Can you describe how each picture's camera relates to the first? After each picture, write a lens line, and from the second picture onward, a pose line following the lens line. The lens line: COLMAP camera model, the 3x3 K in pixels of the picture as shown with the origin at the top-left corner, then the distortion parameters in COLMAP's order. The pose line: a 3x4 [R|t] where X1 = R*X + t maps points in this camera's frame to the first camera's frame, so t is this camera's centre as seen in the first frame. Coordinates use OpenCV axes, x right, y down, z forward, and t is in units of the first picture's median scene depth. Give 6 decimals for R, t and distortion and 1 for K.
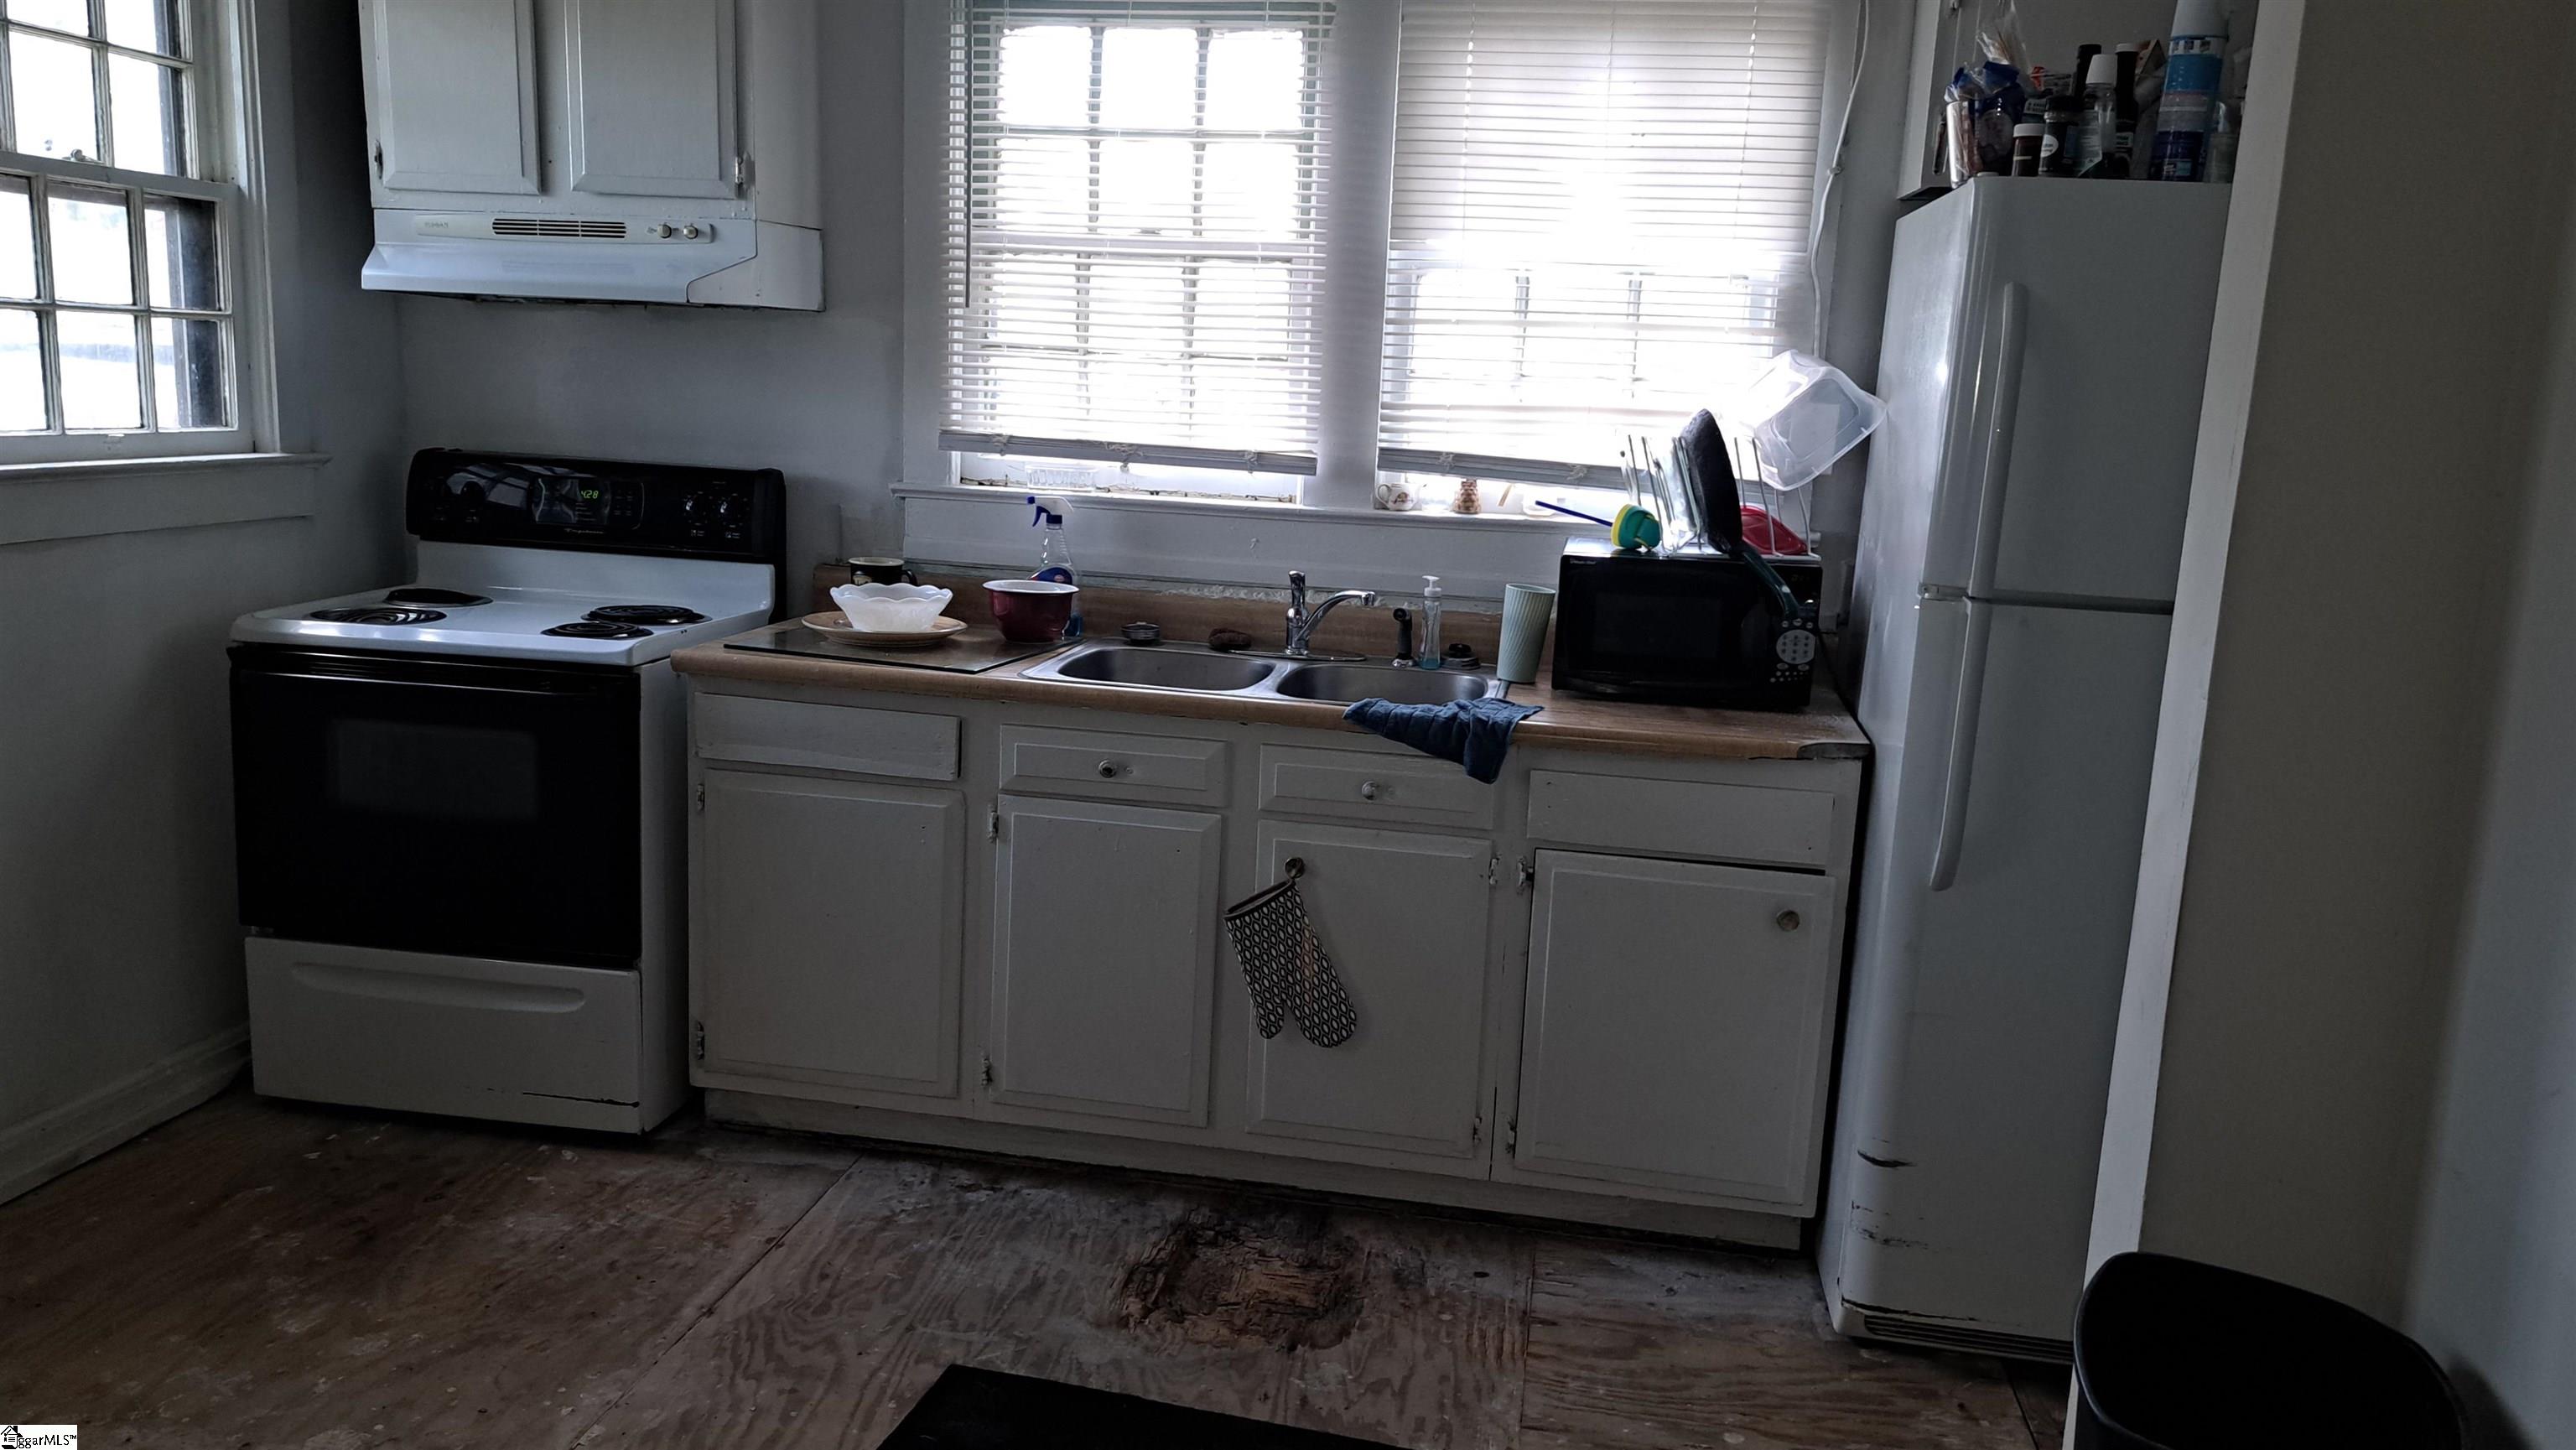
lens RADIAL K [[1936.5, 0, 1276.6], [0, 1936.5, 734.0], [0, 0, 1]] dist [0.050416, -0.071535]
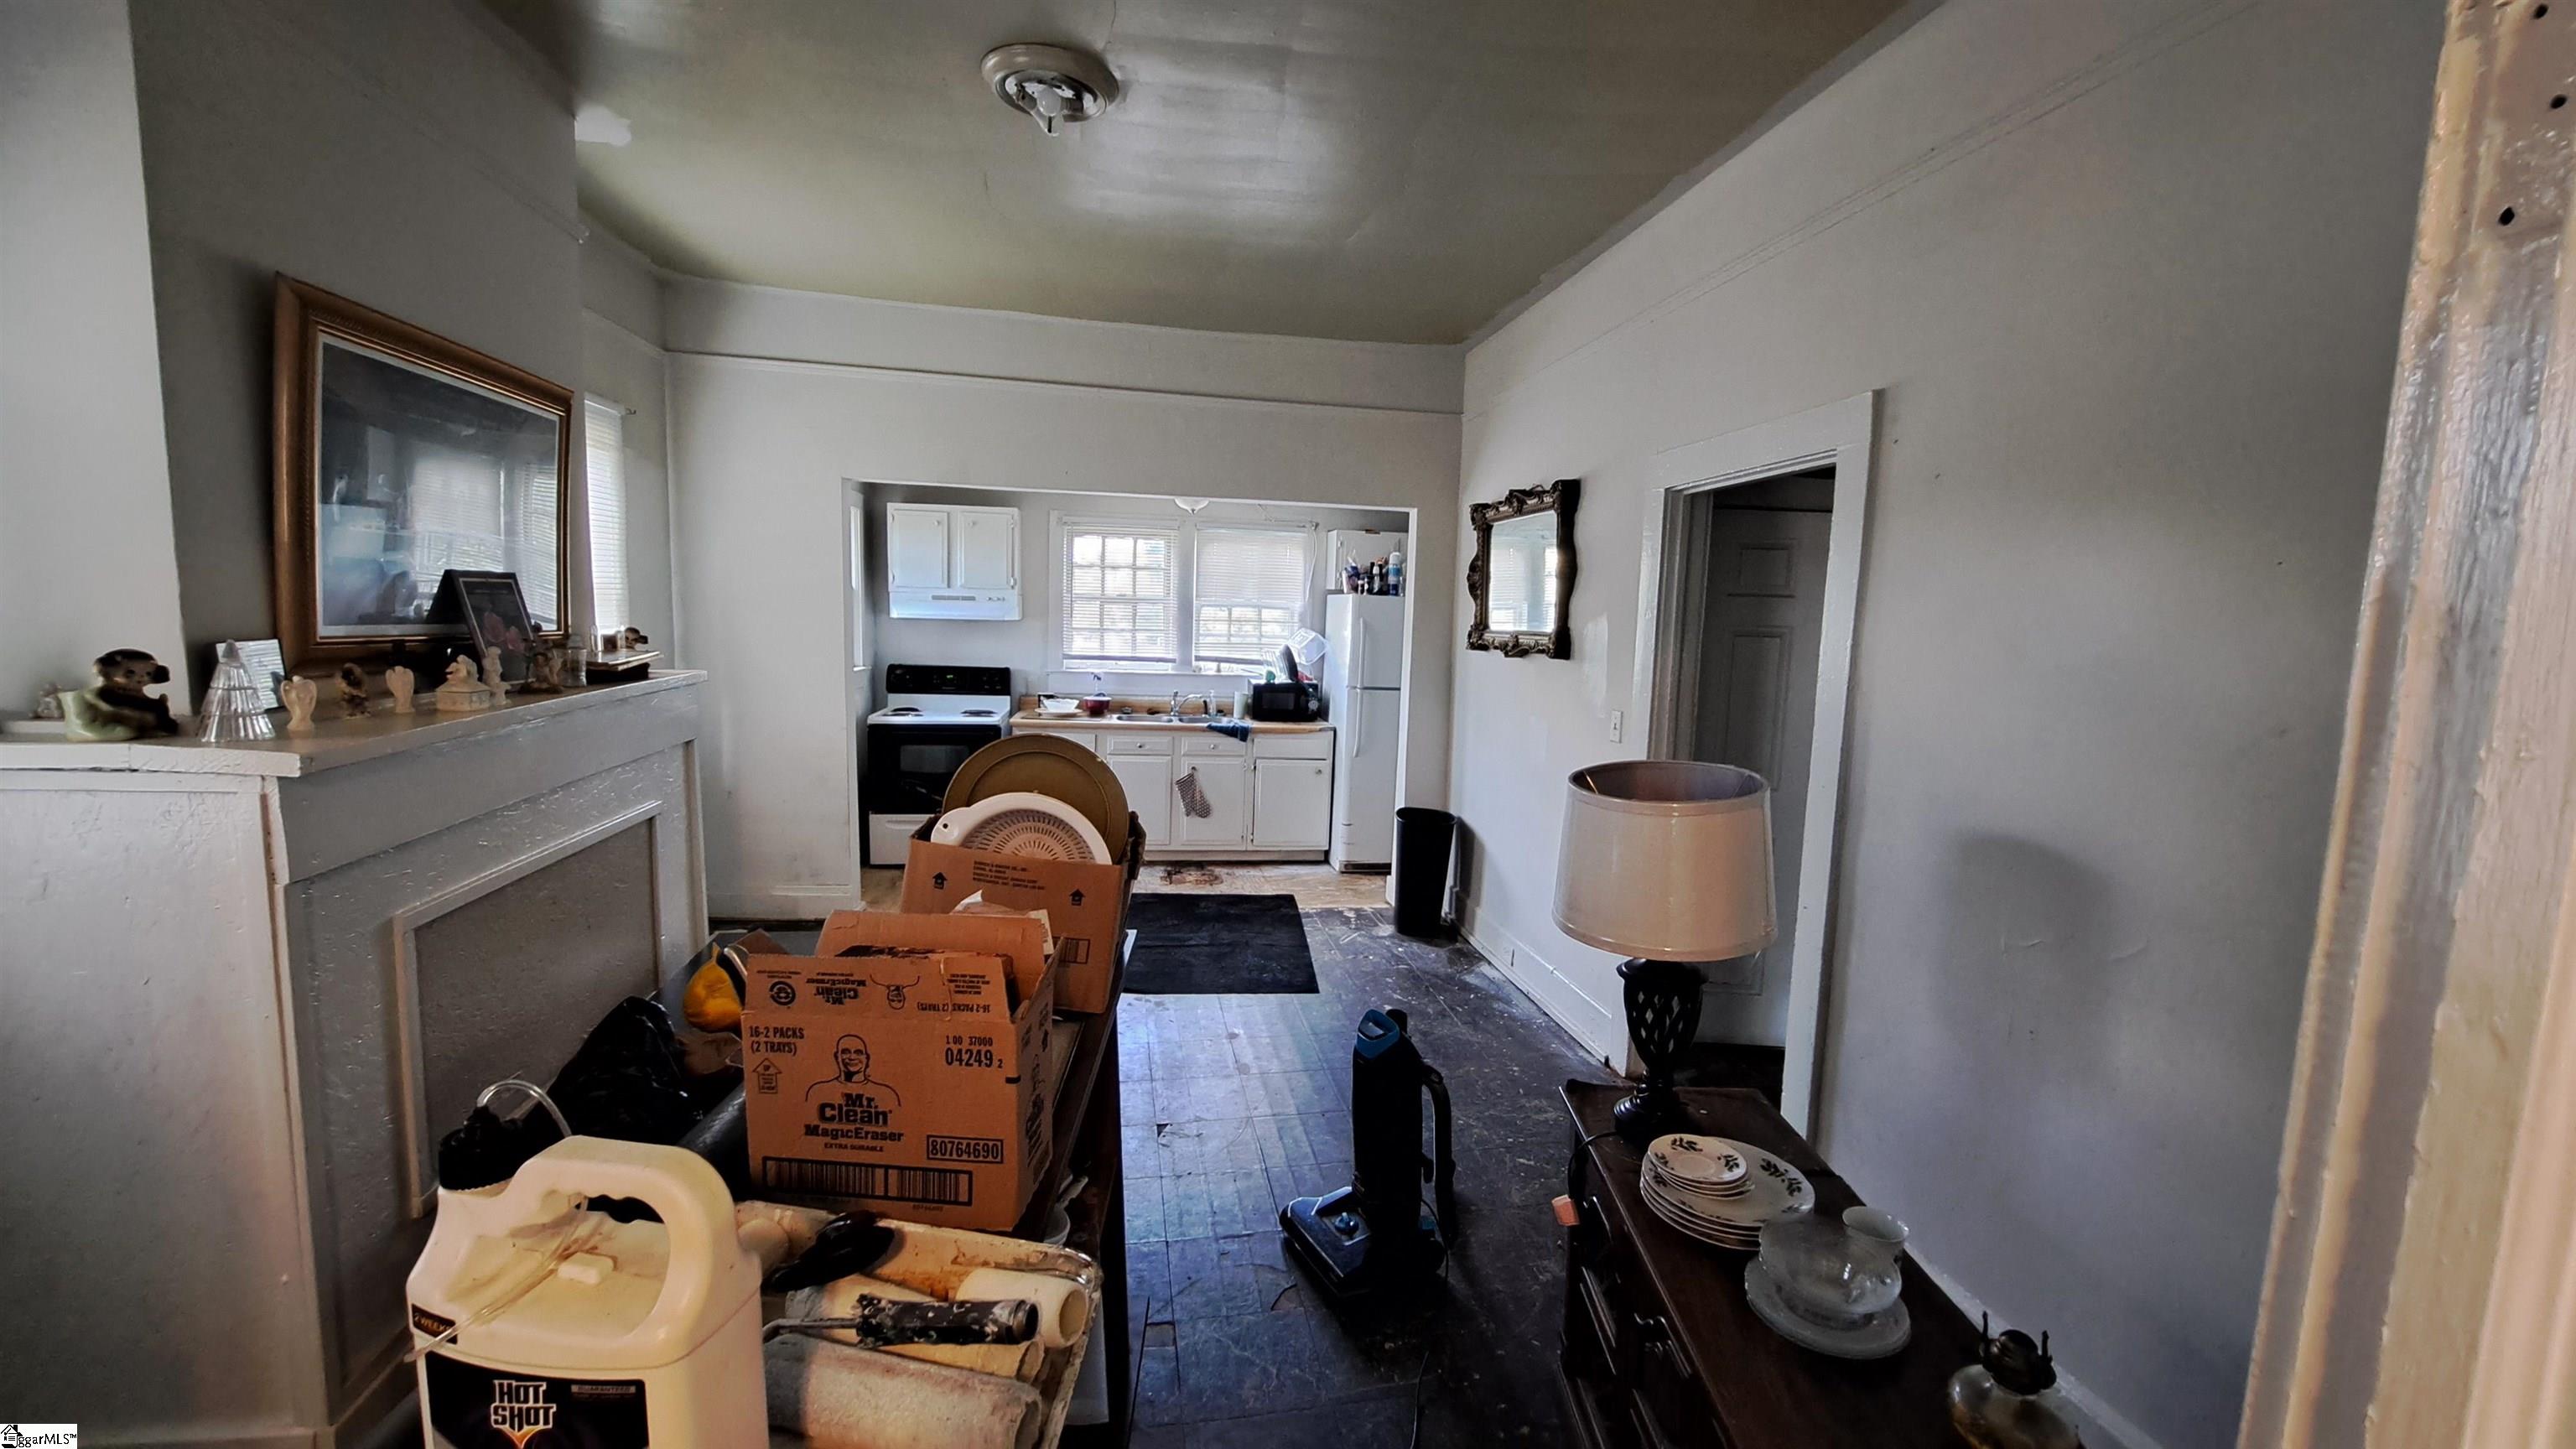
lens RADIAL K [[1035.4, 0, 1295.3], [0, 1035.4, 740.9], [0, 0, 1]] dist [-0.027661, 0.002149]
pose [[0.935616, -0.053246, 0.348980, -0.487408], [0.069712, 0.996960, -0.034787, 0.095446], [-0.346067, 0.056875, 0.936484, -0.917610]]
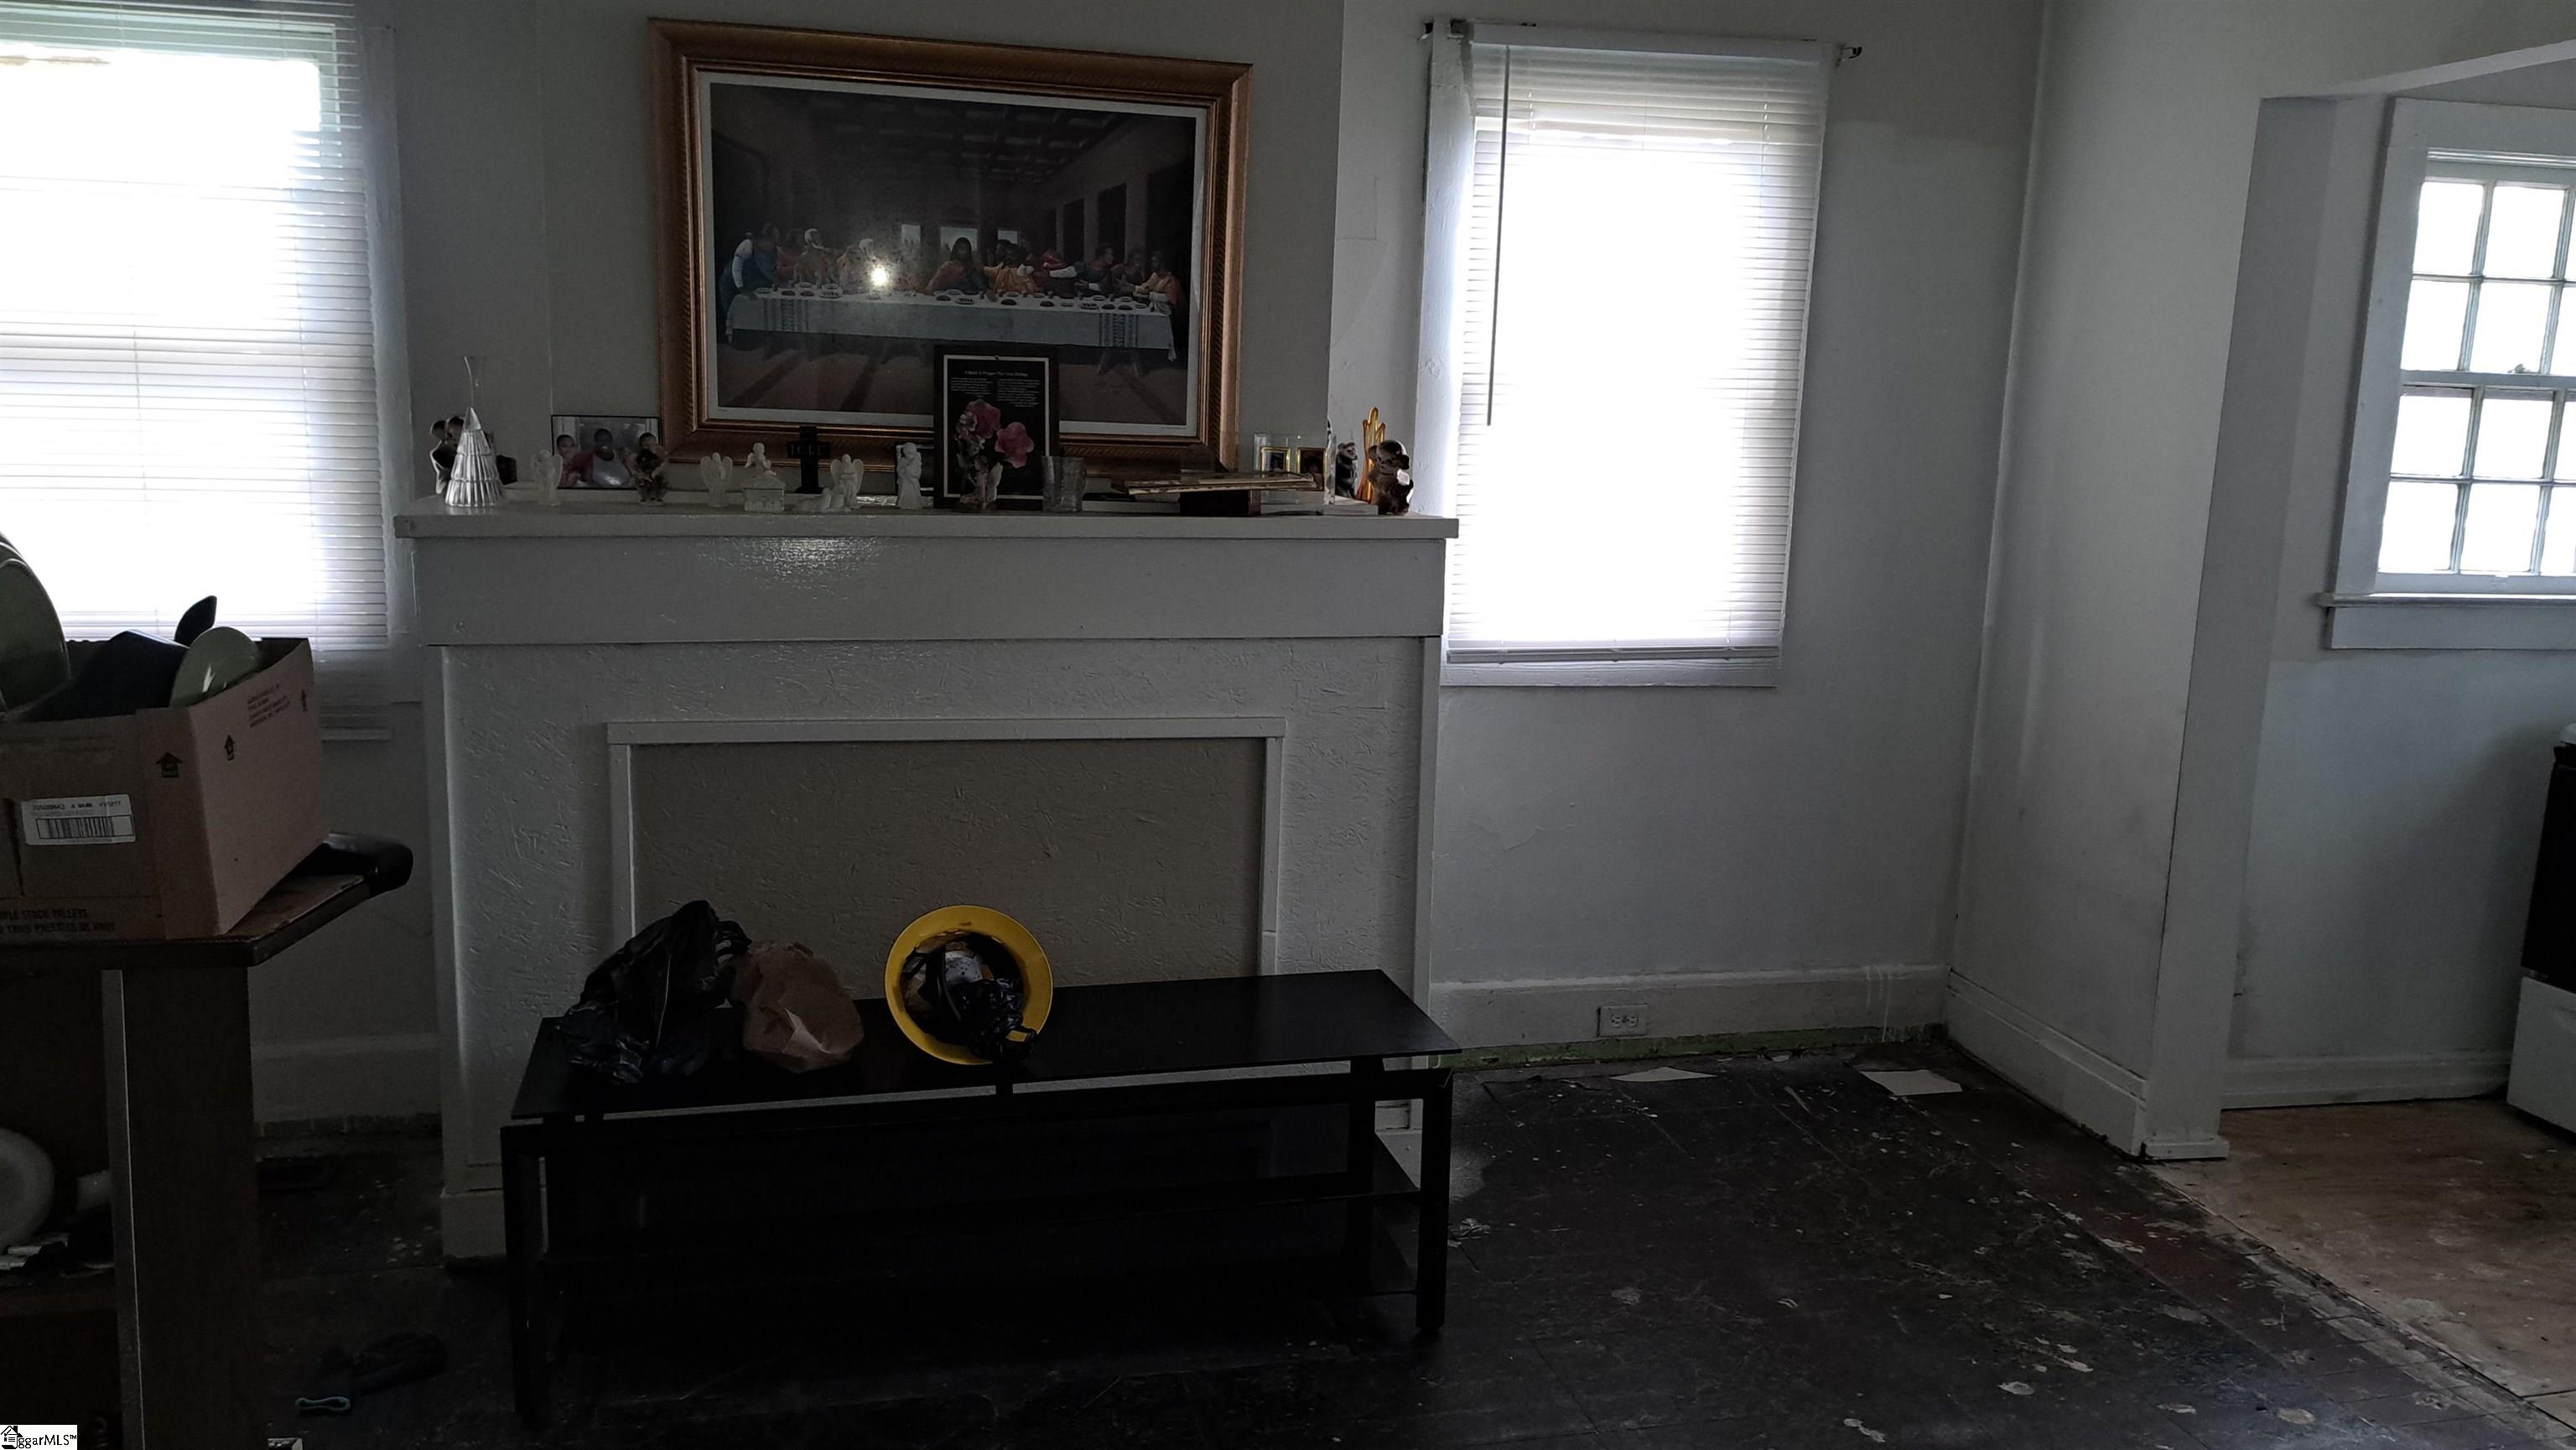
lens RADIAL K [[1936.5, 0, 1273.4], [0, 1936.5, 749.7], [0, 0, 1]] dist [0.050416, -0.071535]
pose [[0.362366, 0.126267, -0.923443, 0.337810], [-0.183910, 0.980988, 0.061967, 0.032862], [0.913711, 0.147376, 0.378698, -0.241697]]
